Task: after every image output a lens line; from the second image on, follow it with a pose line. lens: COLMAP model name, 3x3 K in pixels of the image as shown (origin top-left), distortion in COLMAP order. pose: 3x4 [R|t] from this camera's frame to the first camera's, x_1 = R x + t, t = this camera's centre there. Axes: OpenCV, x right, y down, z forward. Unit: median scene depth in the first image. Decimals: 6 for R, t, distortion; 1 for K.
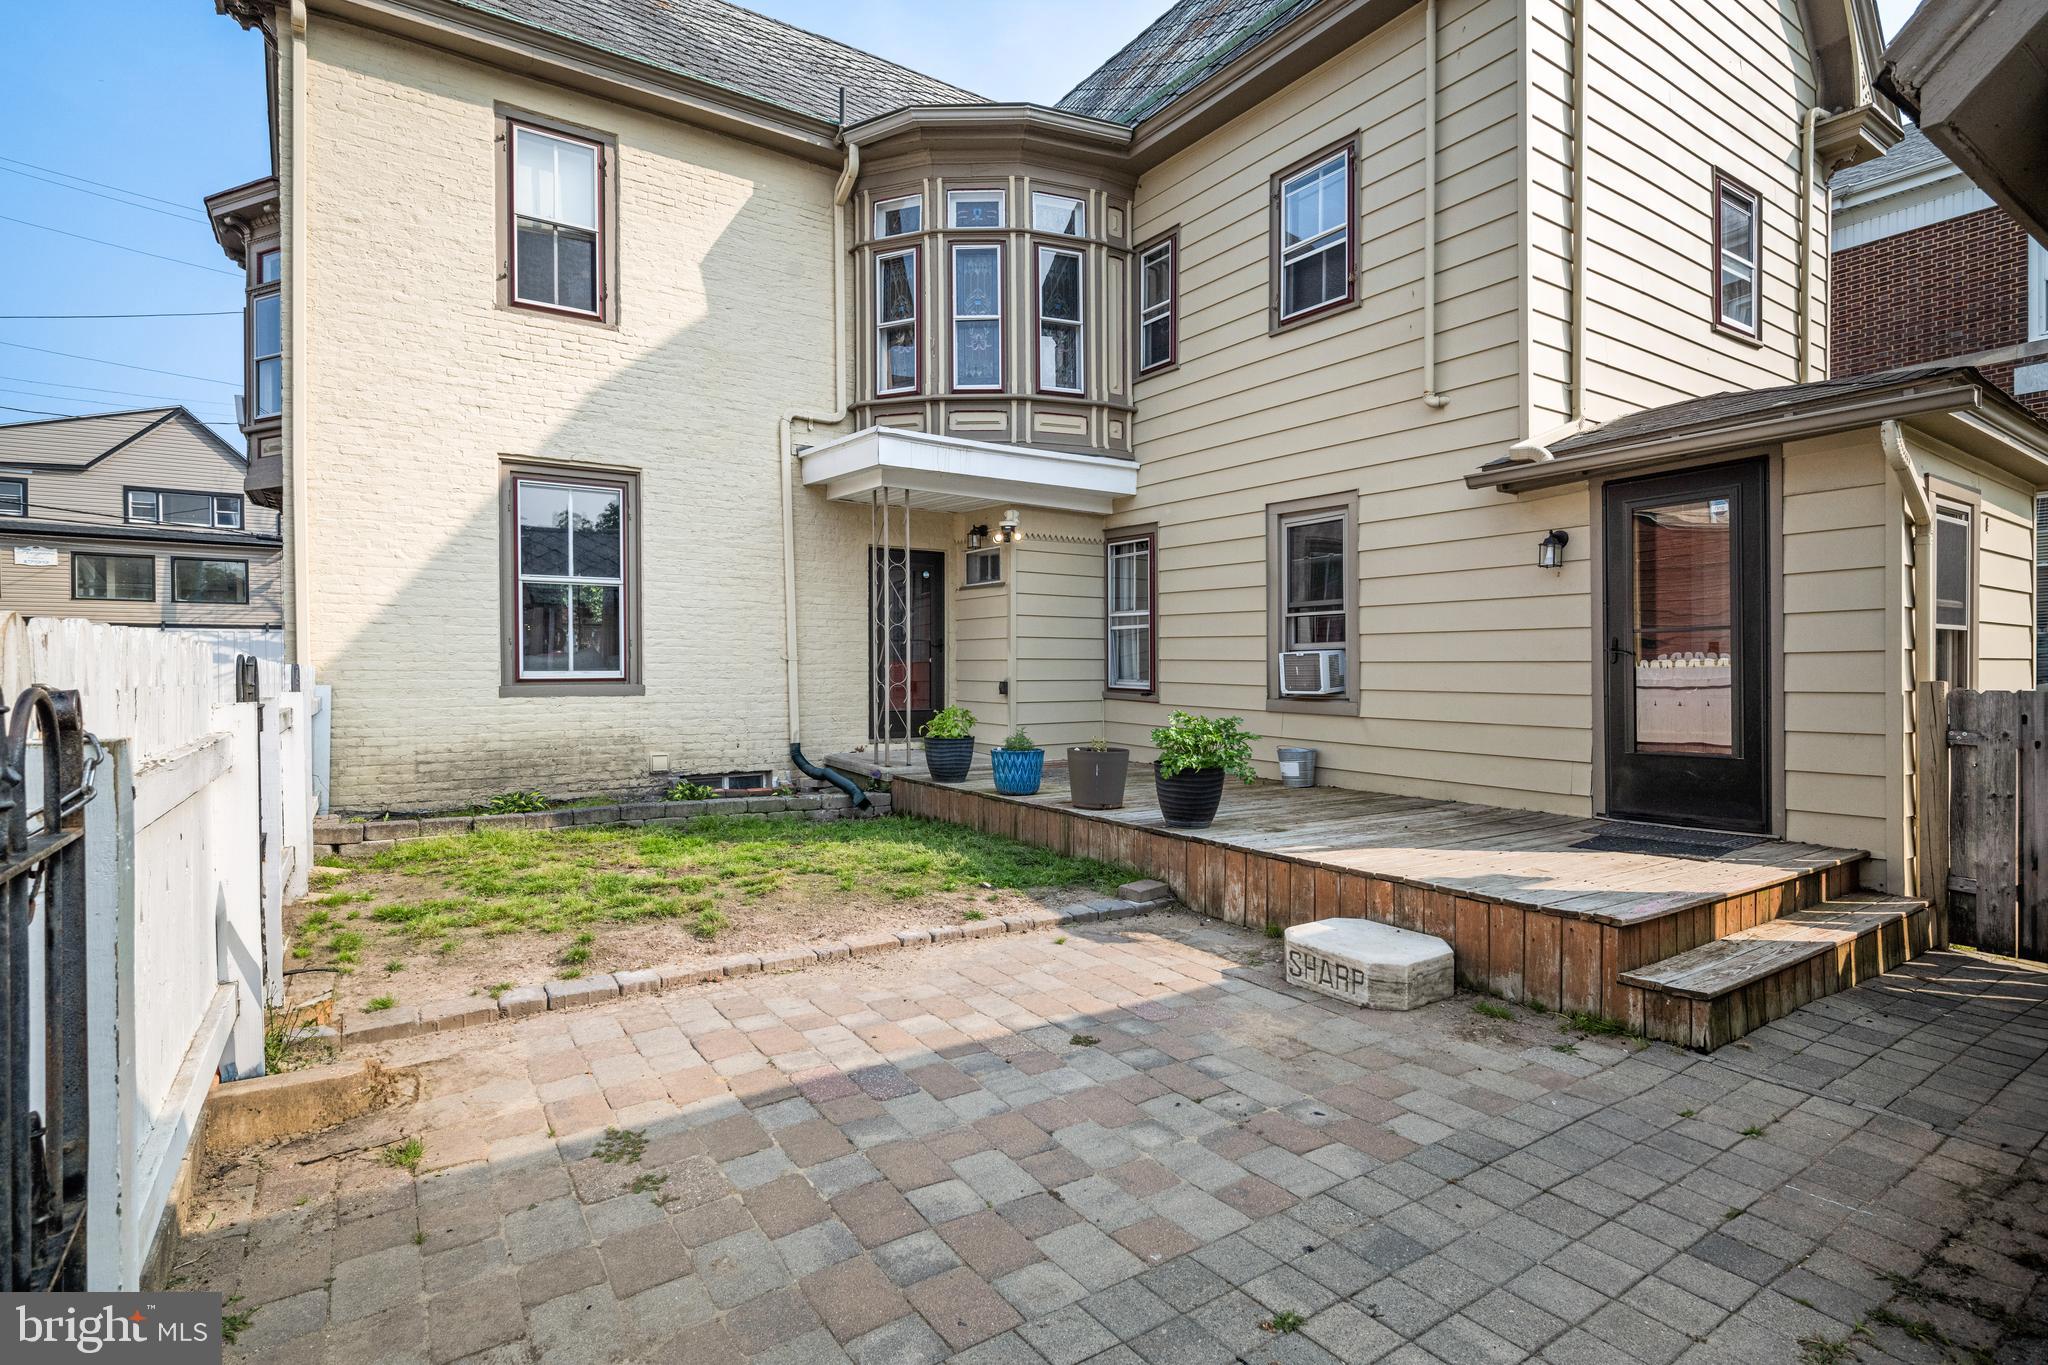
lens RADIAL K [[994.1, 0, 1020.8], [0, 994.1, 670.9], [0, 0, 1]] dist [0.001425, 0.000445]
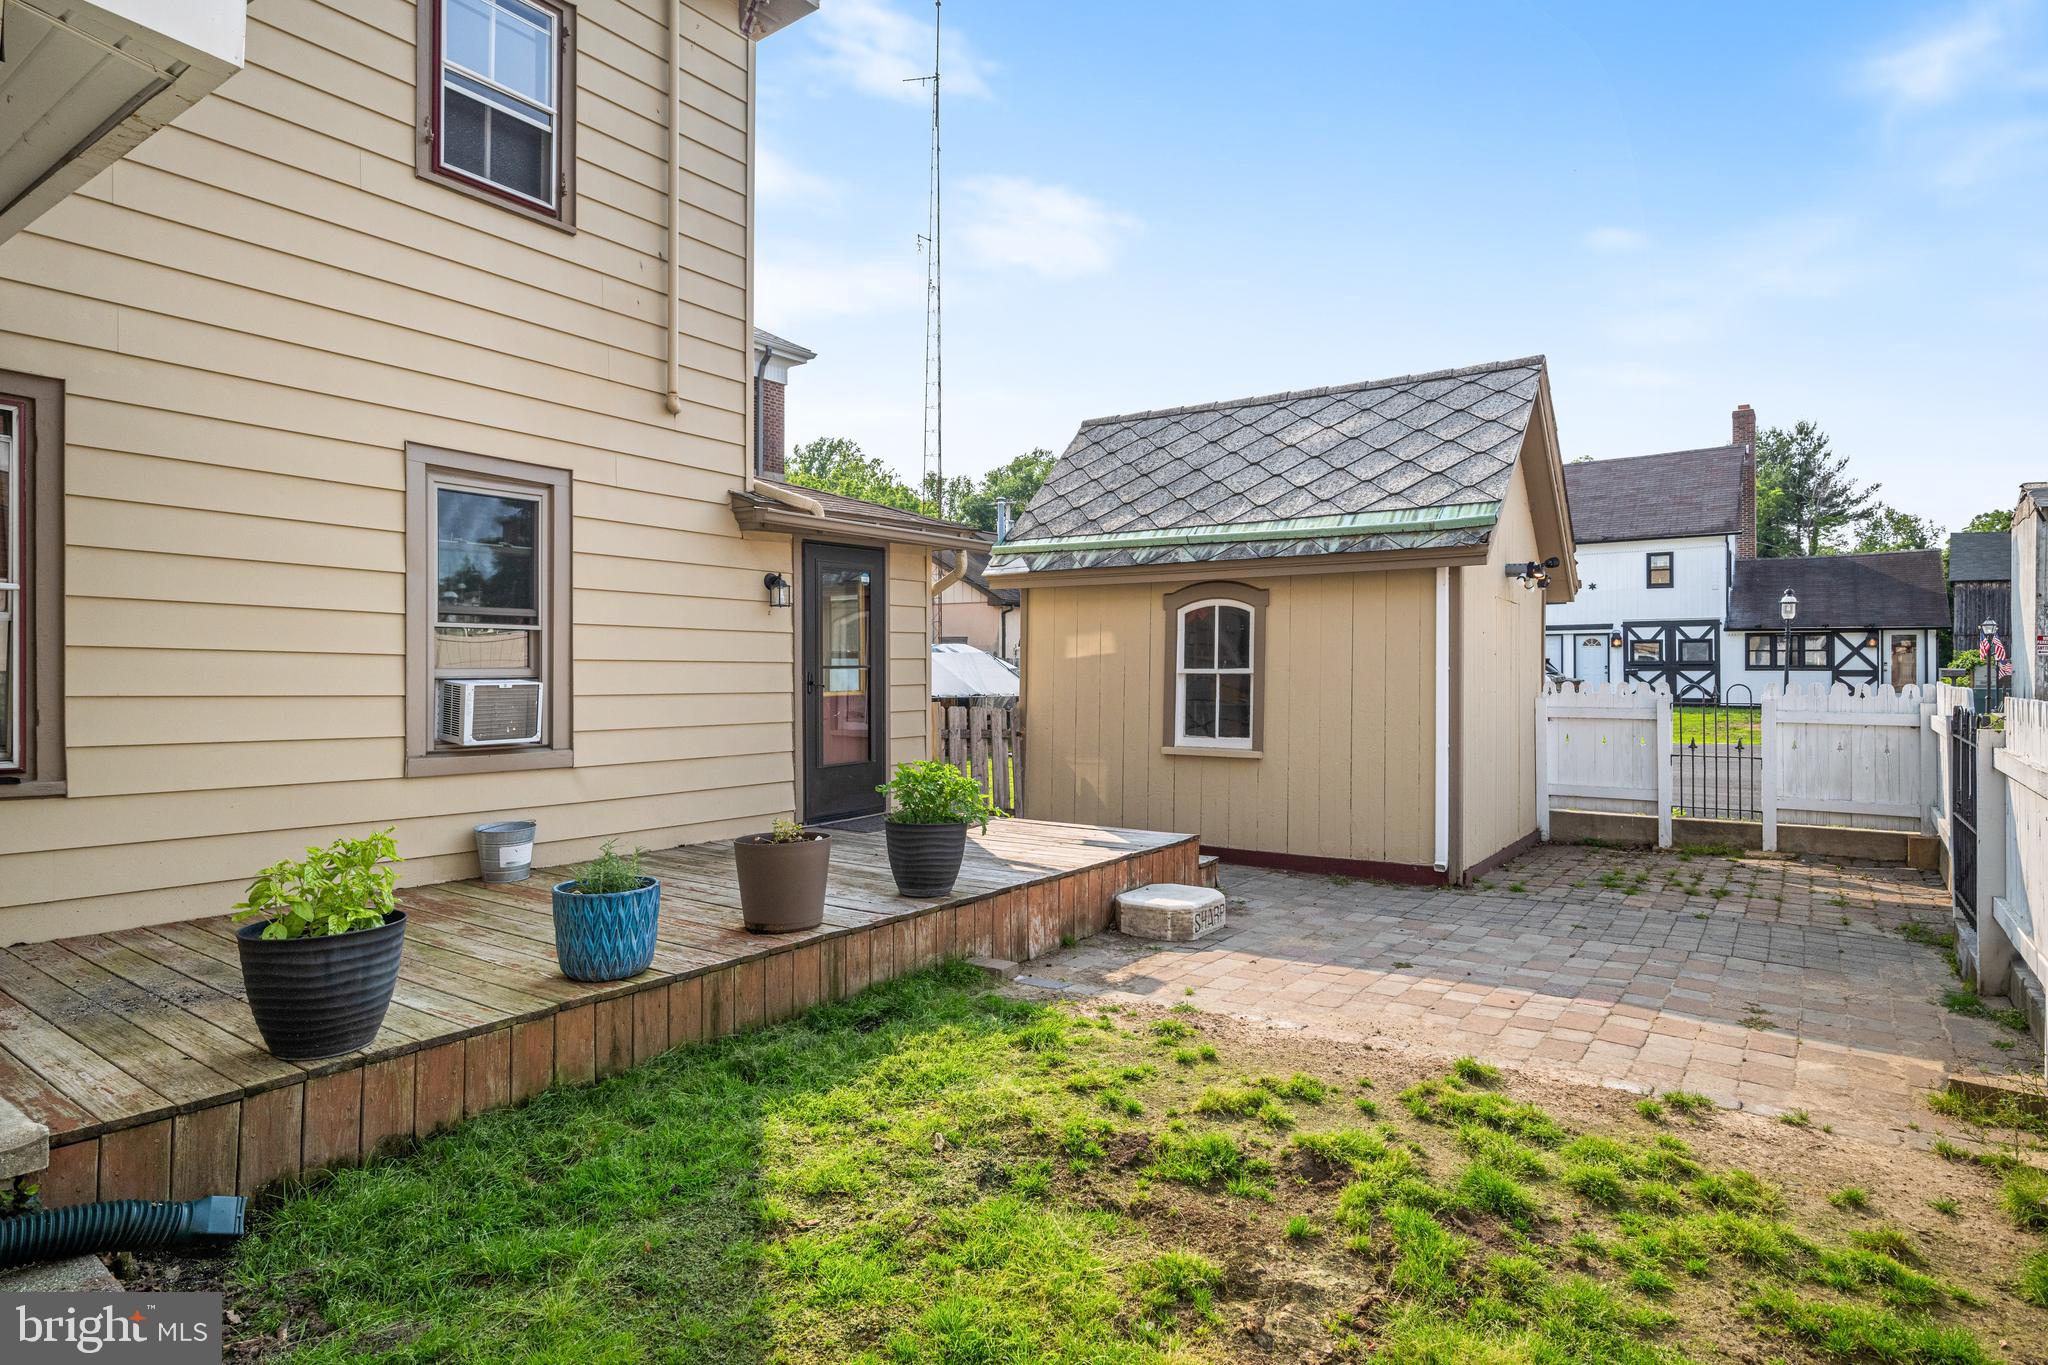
lens RADIAL K [[1119.4, 0, 1024.0], [0, 1119.4, 682.5], [0, 0, 1]] dist [-0.034005, -0.000673]
pose [[-0.353621, 0.000803, 0.935389, -0.460957], [0.007079, 0.999973, 0.001818, -0.014494], [-0.935362, 0.007264, -0.353617, 0.772740]]
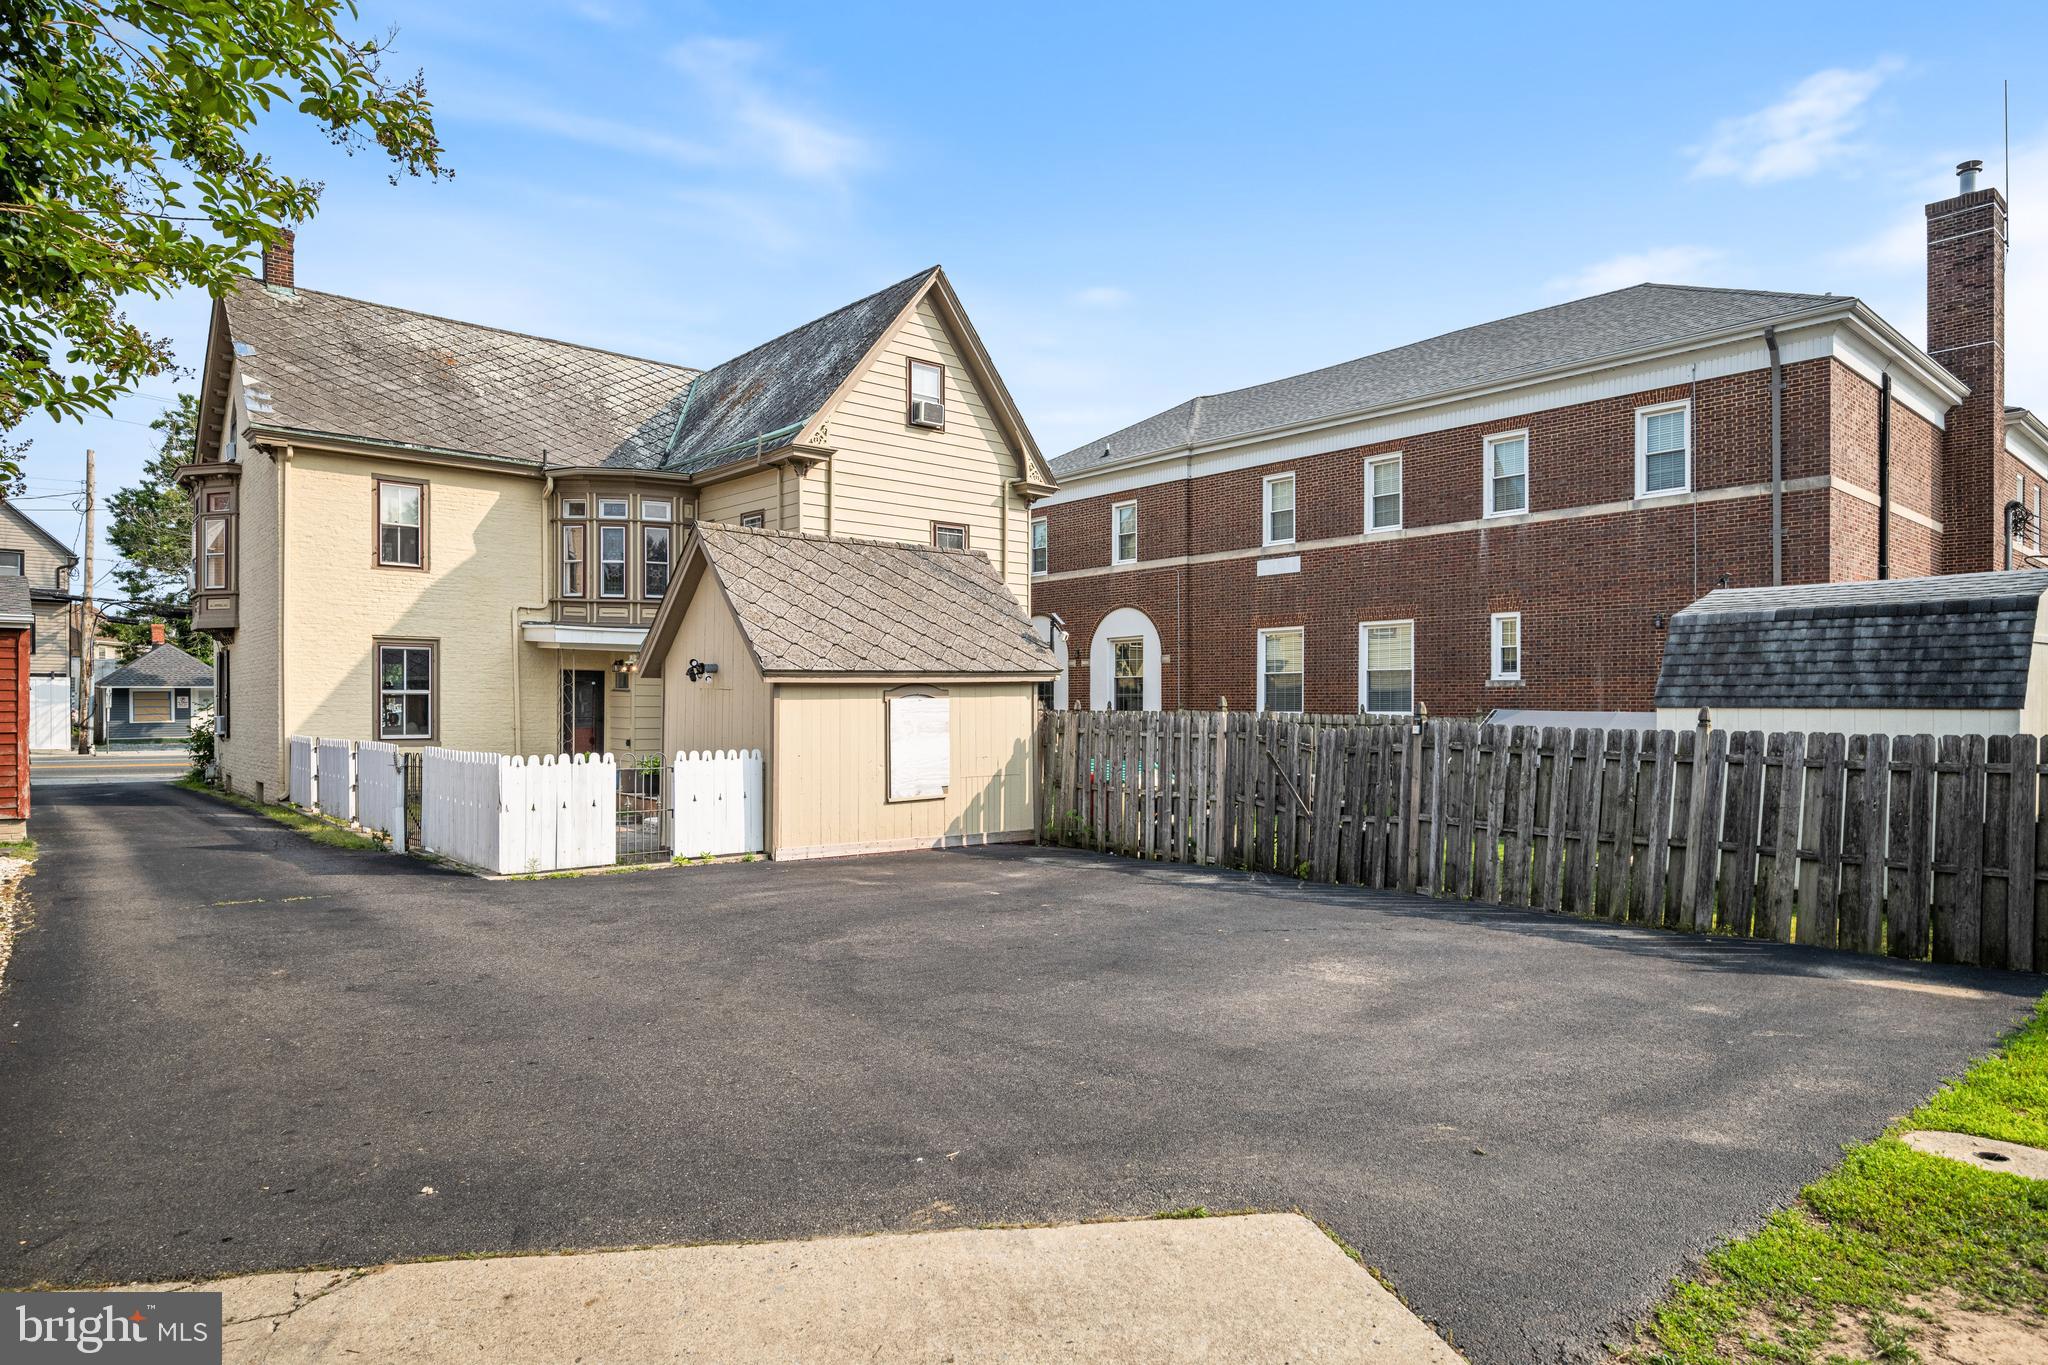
lens RADIAL K [[1171.2, 0, 1028.3], [0, 1171.2, 702.7], [0, 0, 1]] dist [0.001369, -0.000045]
pose [[0.990416, 0.006350, 0.137971, 0.560895], [-0.005341, 0.999956, -0.007684, -0.061071], [-0.138013, 0.006874, 0.990407, -1.791468]]
